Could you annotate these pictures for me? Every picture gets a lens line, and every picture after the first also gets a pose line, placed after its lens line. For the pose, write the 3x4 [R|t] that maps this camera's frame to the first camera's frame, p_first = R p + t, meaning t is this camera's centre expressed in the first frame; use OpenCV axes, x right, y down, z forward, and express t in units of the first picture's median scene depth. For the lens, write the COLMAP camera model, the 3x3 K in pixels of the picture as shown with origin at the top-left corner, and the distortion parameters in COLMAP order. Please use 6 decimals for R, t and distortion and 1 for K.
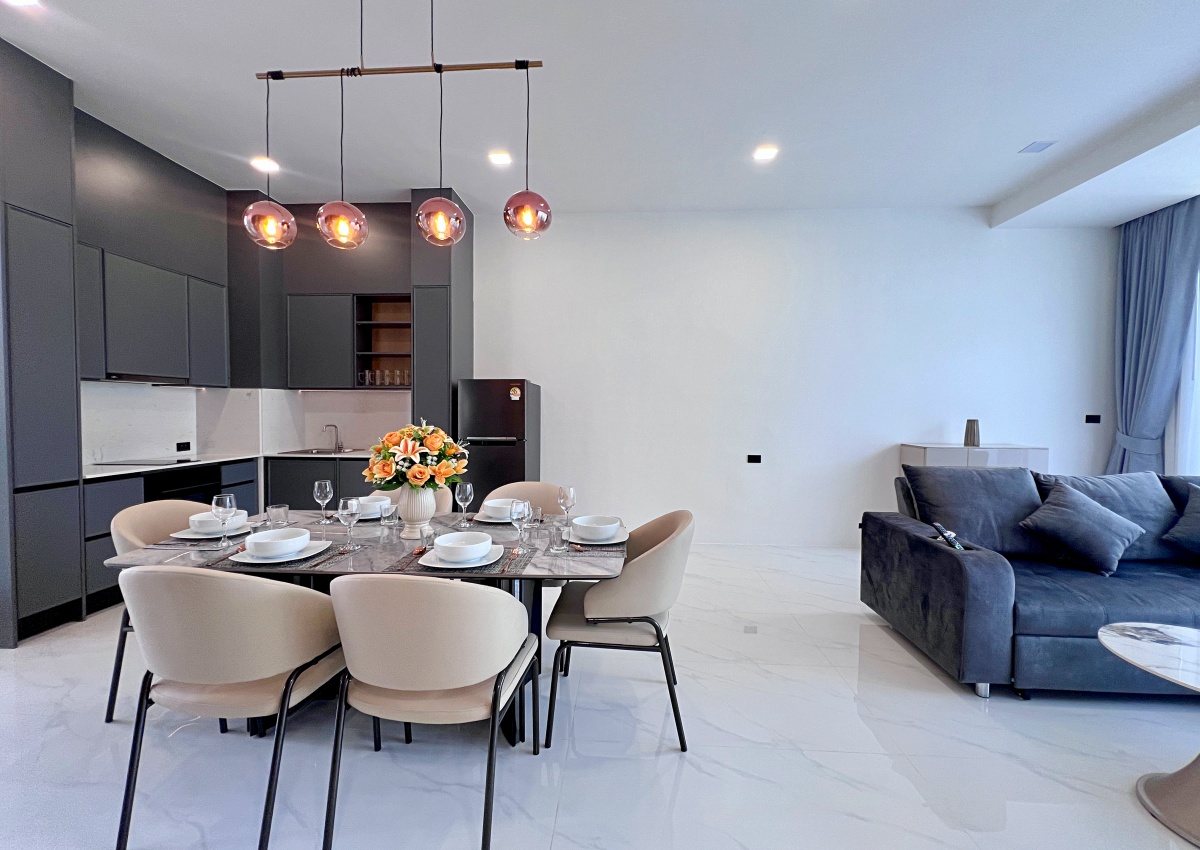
lens RADIAL K [[481.2, 0, 580.4], [0, 481.2, 425.9], [0, 0, 1]] dist [-0.002655, 0.000656]
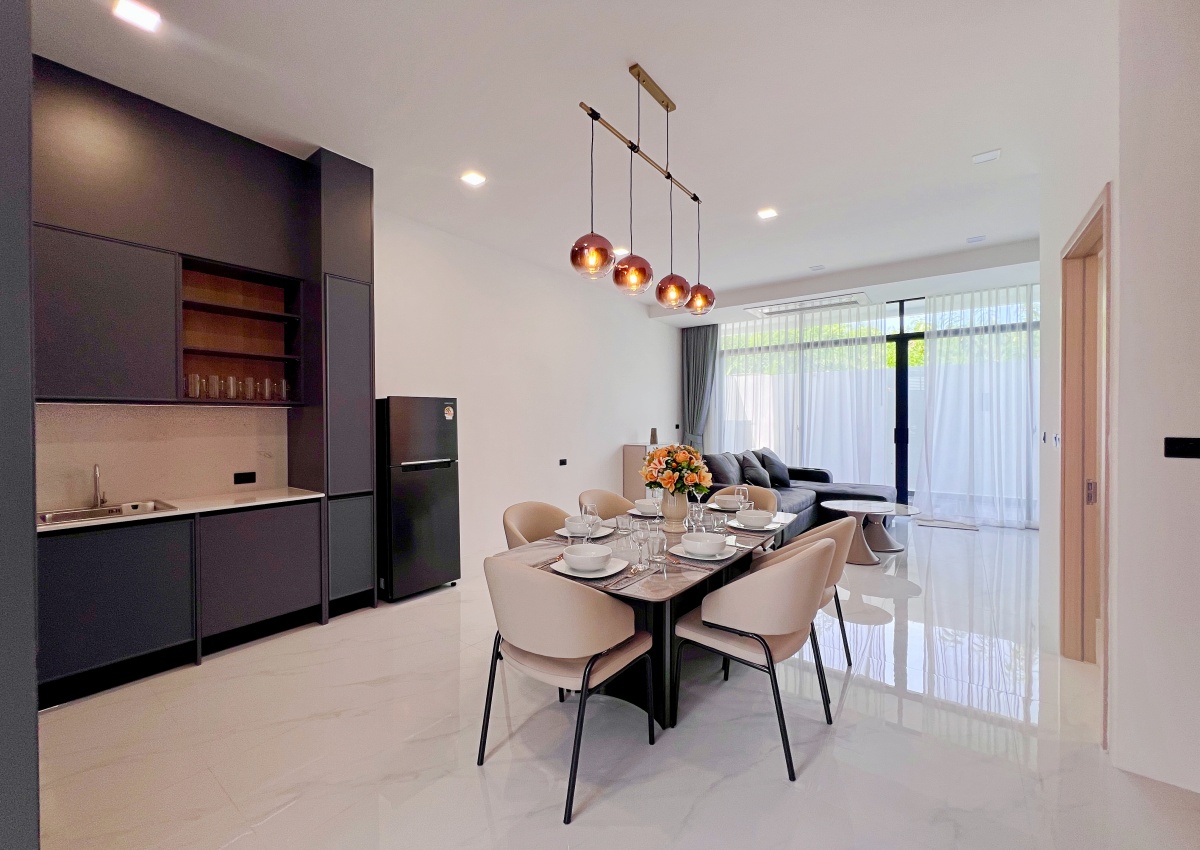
lens RADIAL K [[481.2, 0, 601.4], [0, 481.2, 421.0], [0, 0, 1]] dist [-0.002655, 0.000656]
pose [[0.544459, -0.011343, 0.838711, -0.751072], [0.035653, 0.999318, -0.009629, -0.030190], [-0.838029, 0.035145, 0.544492, 0.218009]]
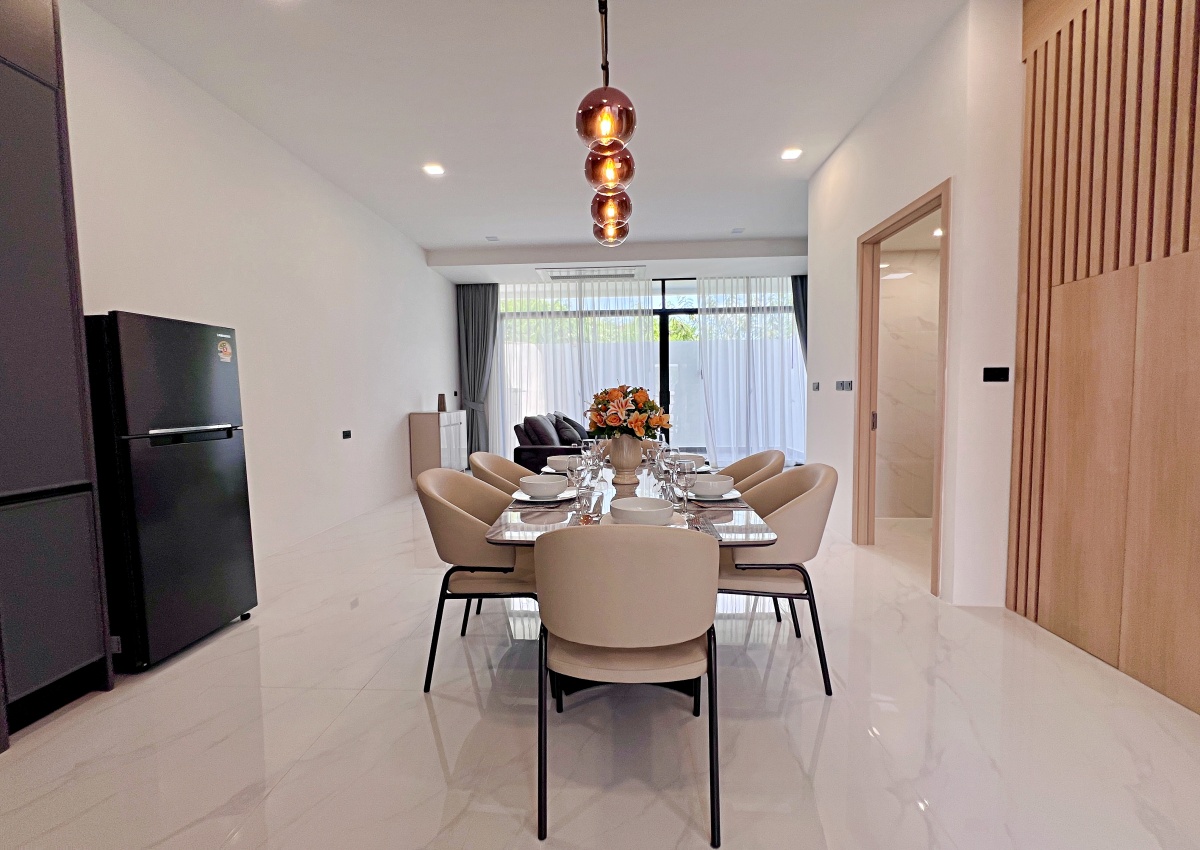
lens RADIAL K [[481.2, 0, 598.9], [0, 481.2, 422.8], [0, 0, 1]] dist [-0.002655, 0.000656]
pose [[-0.009056, -0.062940, 0.997976, -0.722979], [0.048987, 0.996791, 0.063309, 0.006264], [-0.998758, 0.049462, -0.005944, 0.525382]]
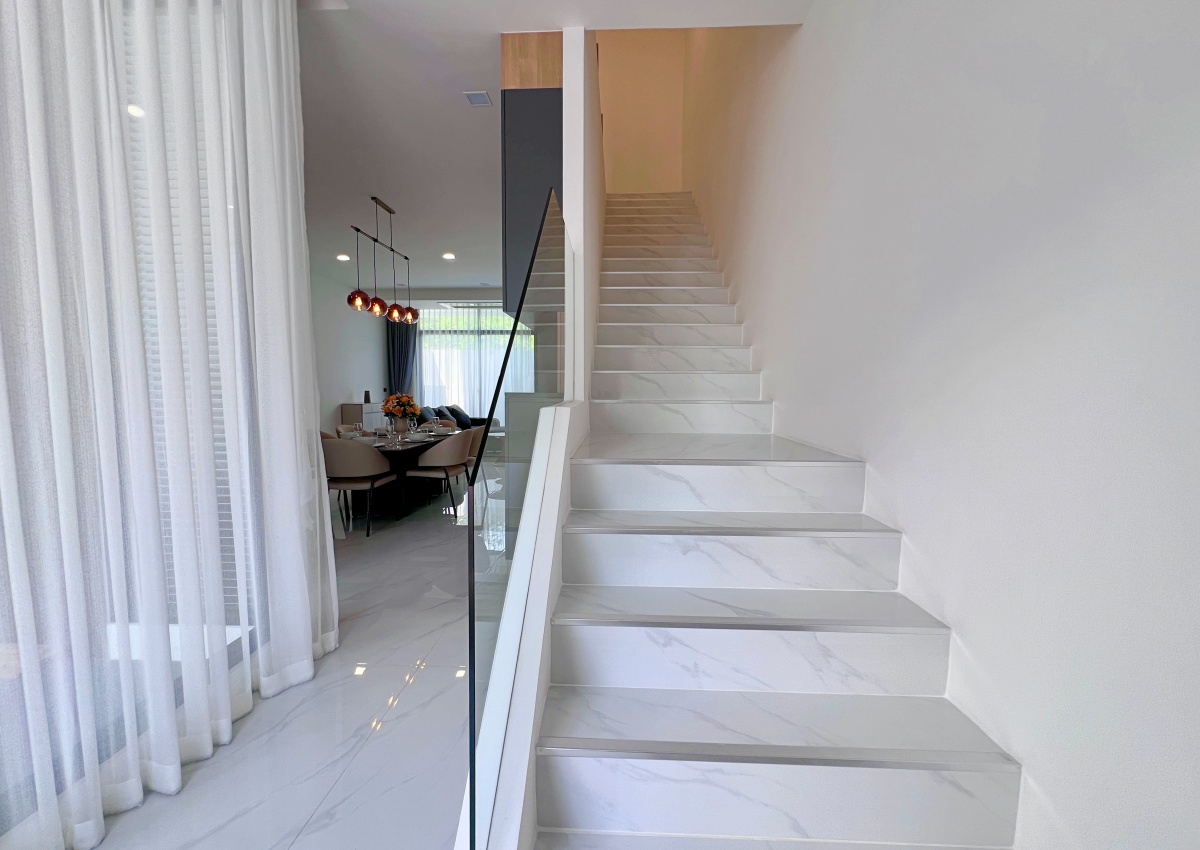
lens RADIAL K [[481.2, 0, 597.4], [0, 481.2, 421.9], [0, 0, 1]] dist [-0.002655, 0.000656]
pose [[-0.022479, -0.080285, 0.996518, -1.417970], [0.034283, 0.996122, 0.081026, -0.012915], [-0.999159, 0.035985, -0.019639, 0.003156]]
